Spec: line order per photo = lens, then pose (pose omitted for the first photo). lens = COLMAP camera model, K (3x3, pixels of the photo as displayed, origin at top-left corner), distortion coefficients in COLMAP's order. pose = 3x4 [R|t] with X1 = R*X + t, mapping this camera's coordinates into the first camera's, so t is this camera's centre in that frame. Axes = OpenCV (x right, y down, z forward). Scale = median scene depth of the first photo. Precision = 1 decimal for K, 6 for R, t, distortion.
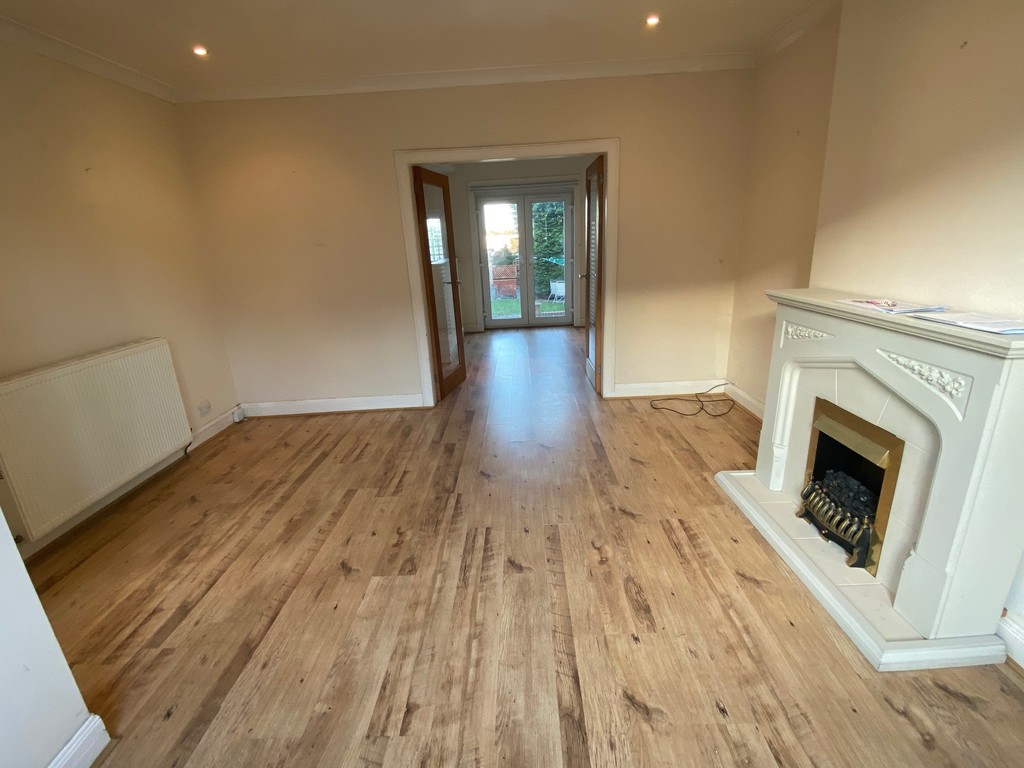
lens RADIAL K [[471.2, 0, 512.0], [0, 471.2, 384.0], [0, 0, 1]] dist [0.031512, -0.030576]
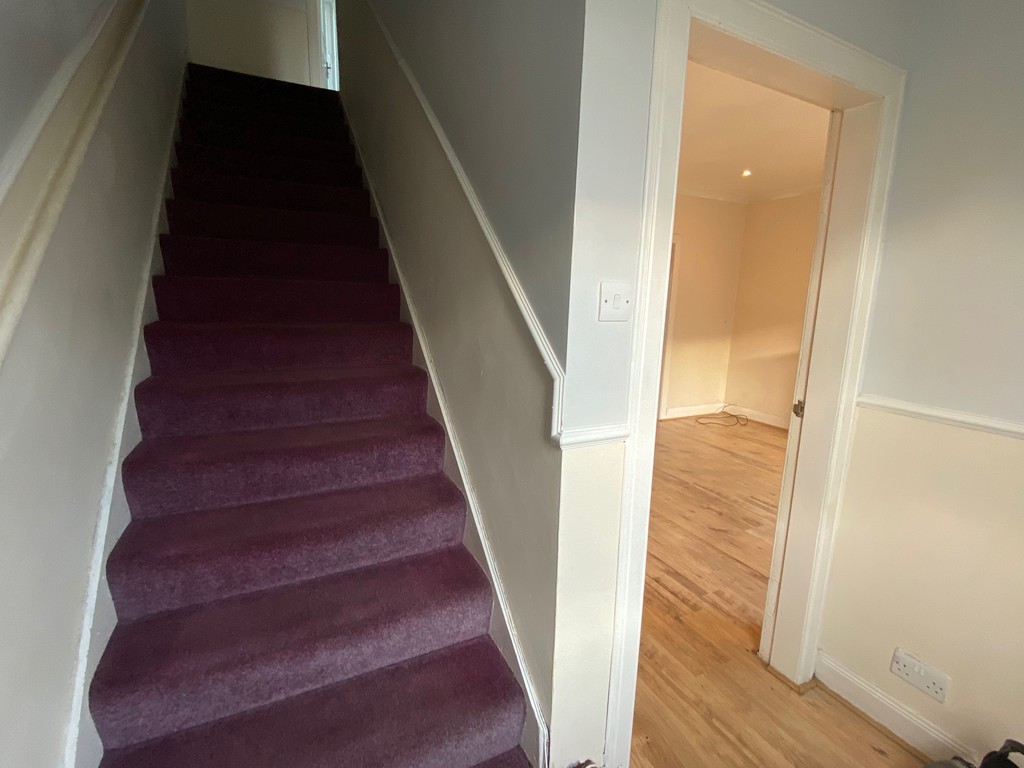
lens RADIAL K [[471.2, 0, 512.0], [0, 471.2, 384.0], [0, 0, 1]] dist [0.031512, -0.030576]
pose [[0.890323, -0.012765, 0.455151, -1.300838], [0.067753, 0.992193, -0.104706, 0.068451], [-0.450261, 0.124059, 0.884237, 0.022952]]
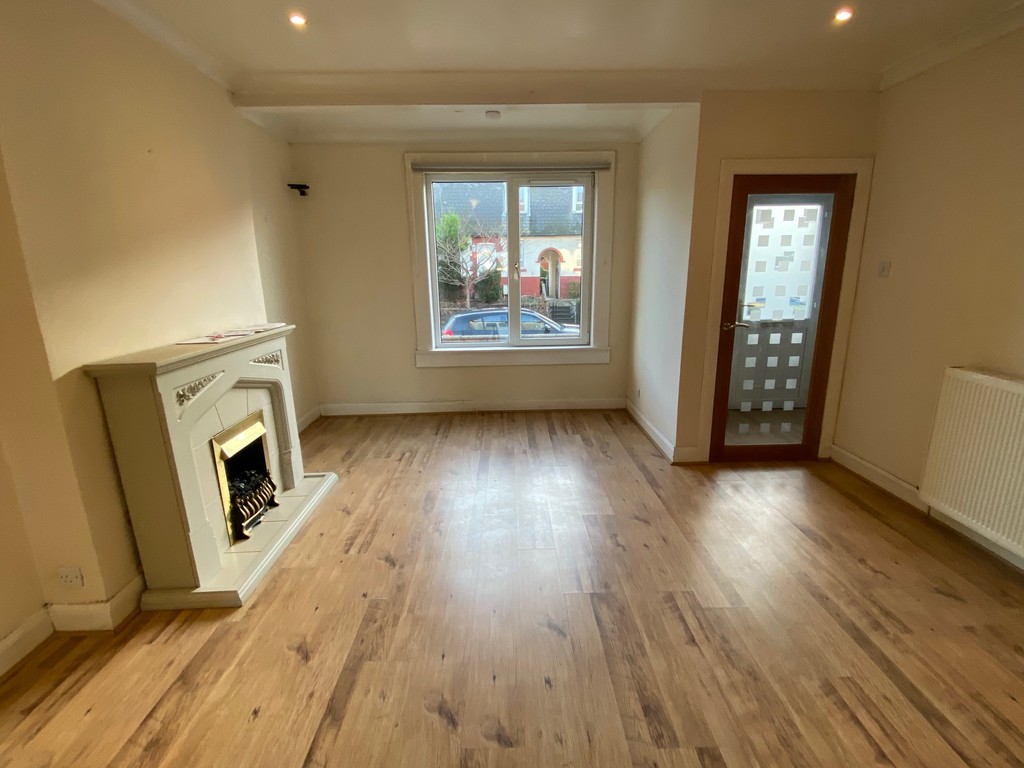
lens RADIAL K [[471.2, 0, 512.0], [0, 471.2, 384.0], [0, 0, 1]] dist [0.031512, -0.030576]
pose [[-0.997773, 0.066131, -0.008761, -0.016108], [0.052482, 0.859256, 0.508847, -0.510347], [0.041178, 0.507254, -0.860812, 1.657848]]
